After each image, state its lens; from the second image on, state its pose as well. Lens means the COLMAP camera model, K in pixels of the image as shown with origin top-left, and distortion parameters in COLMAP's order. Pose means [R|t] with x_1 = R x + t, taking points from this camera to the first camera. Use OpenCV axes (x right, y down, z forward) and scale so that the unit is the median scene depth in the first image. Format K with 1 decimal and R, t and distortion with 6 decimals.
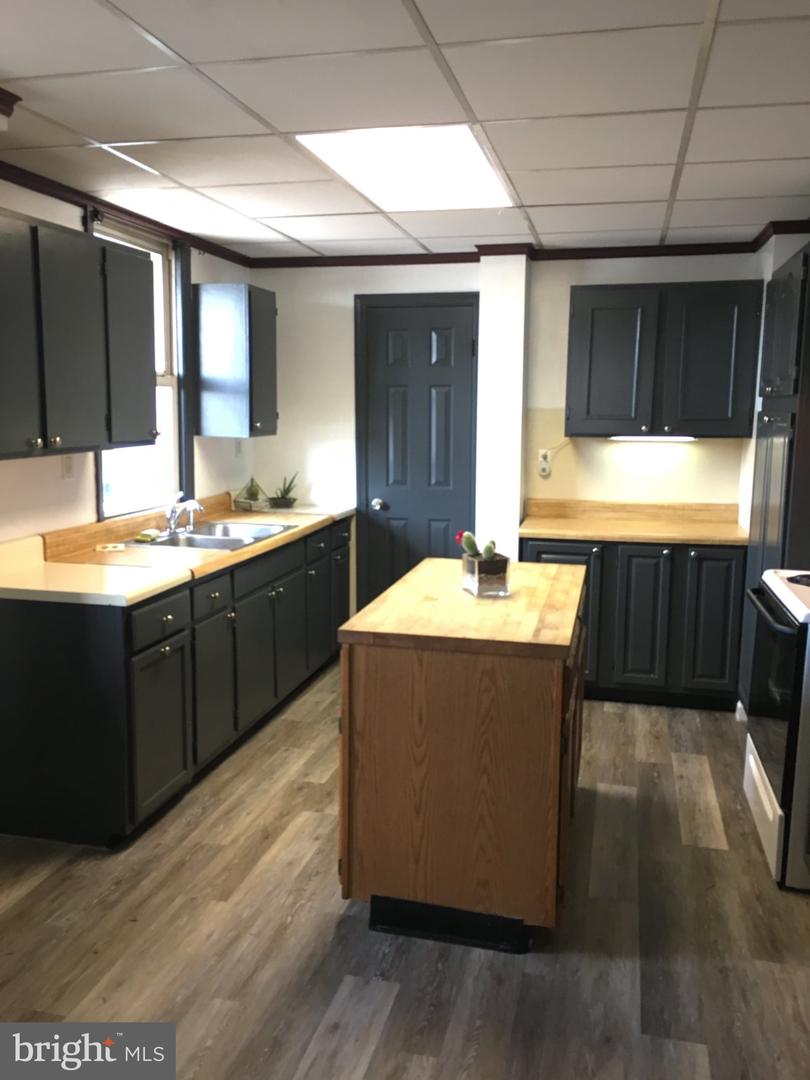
lens RADIAL K [[913.2, 0, 423.7], [0, 913.2, 548.2], [0, 0, 1]] dist [0.074879, -0.105038]
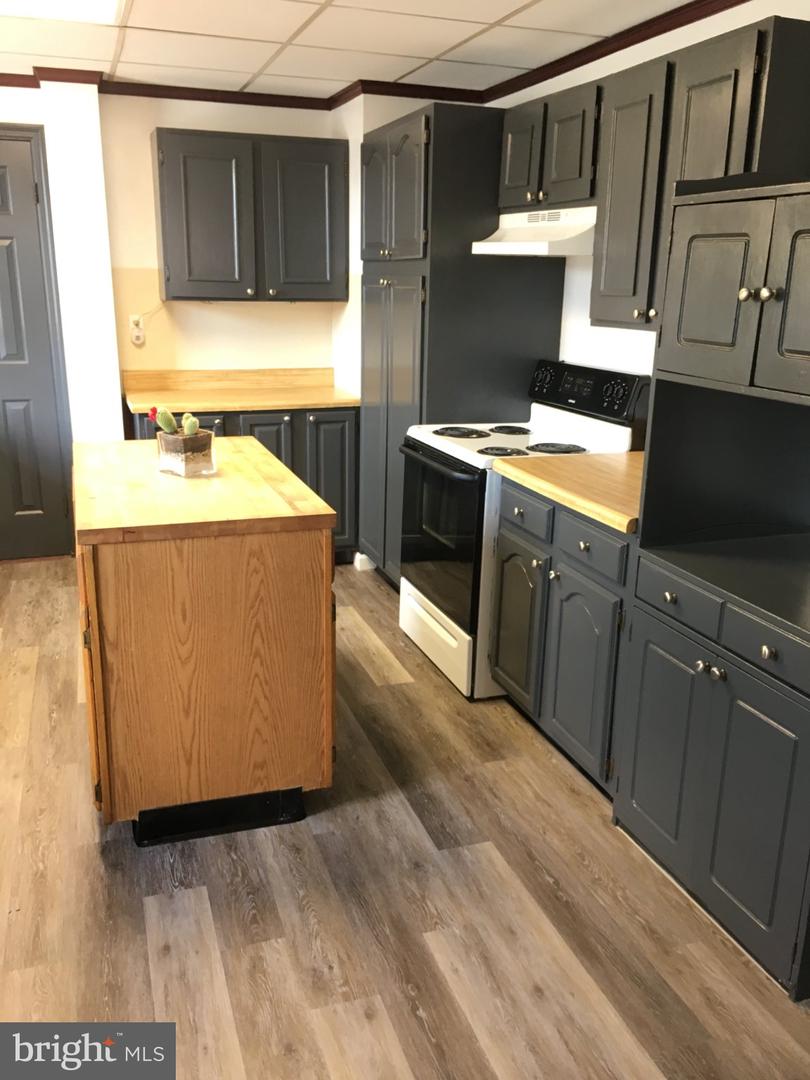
lens RADIAL K [[913.2, 0, 425.8], [0, 913.2, 546.8], [0, 0, 1]] dist [0.074879, -0.105038]
pose [[0.843972, -0.145924, 0.516156, -0.250960], [0.074022, 0.984762, 0.157370, -0.006562], [-0.531254, -0.094609, 0.841913, 0.098611]]
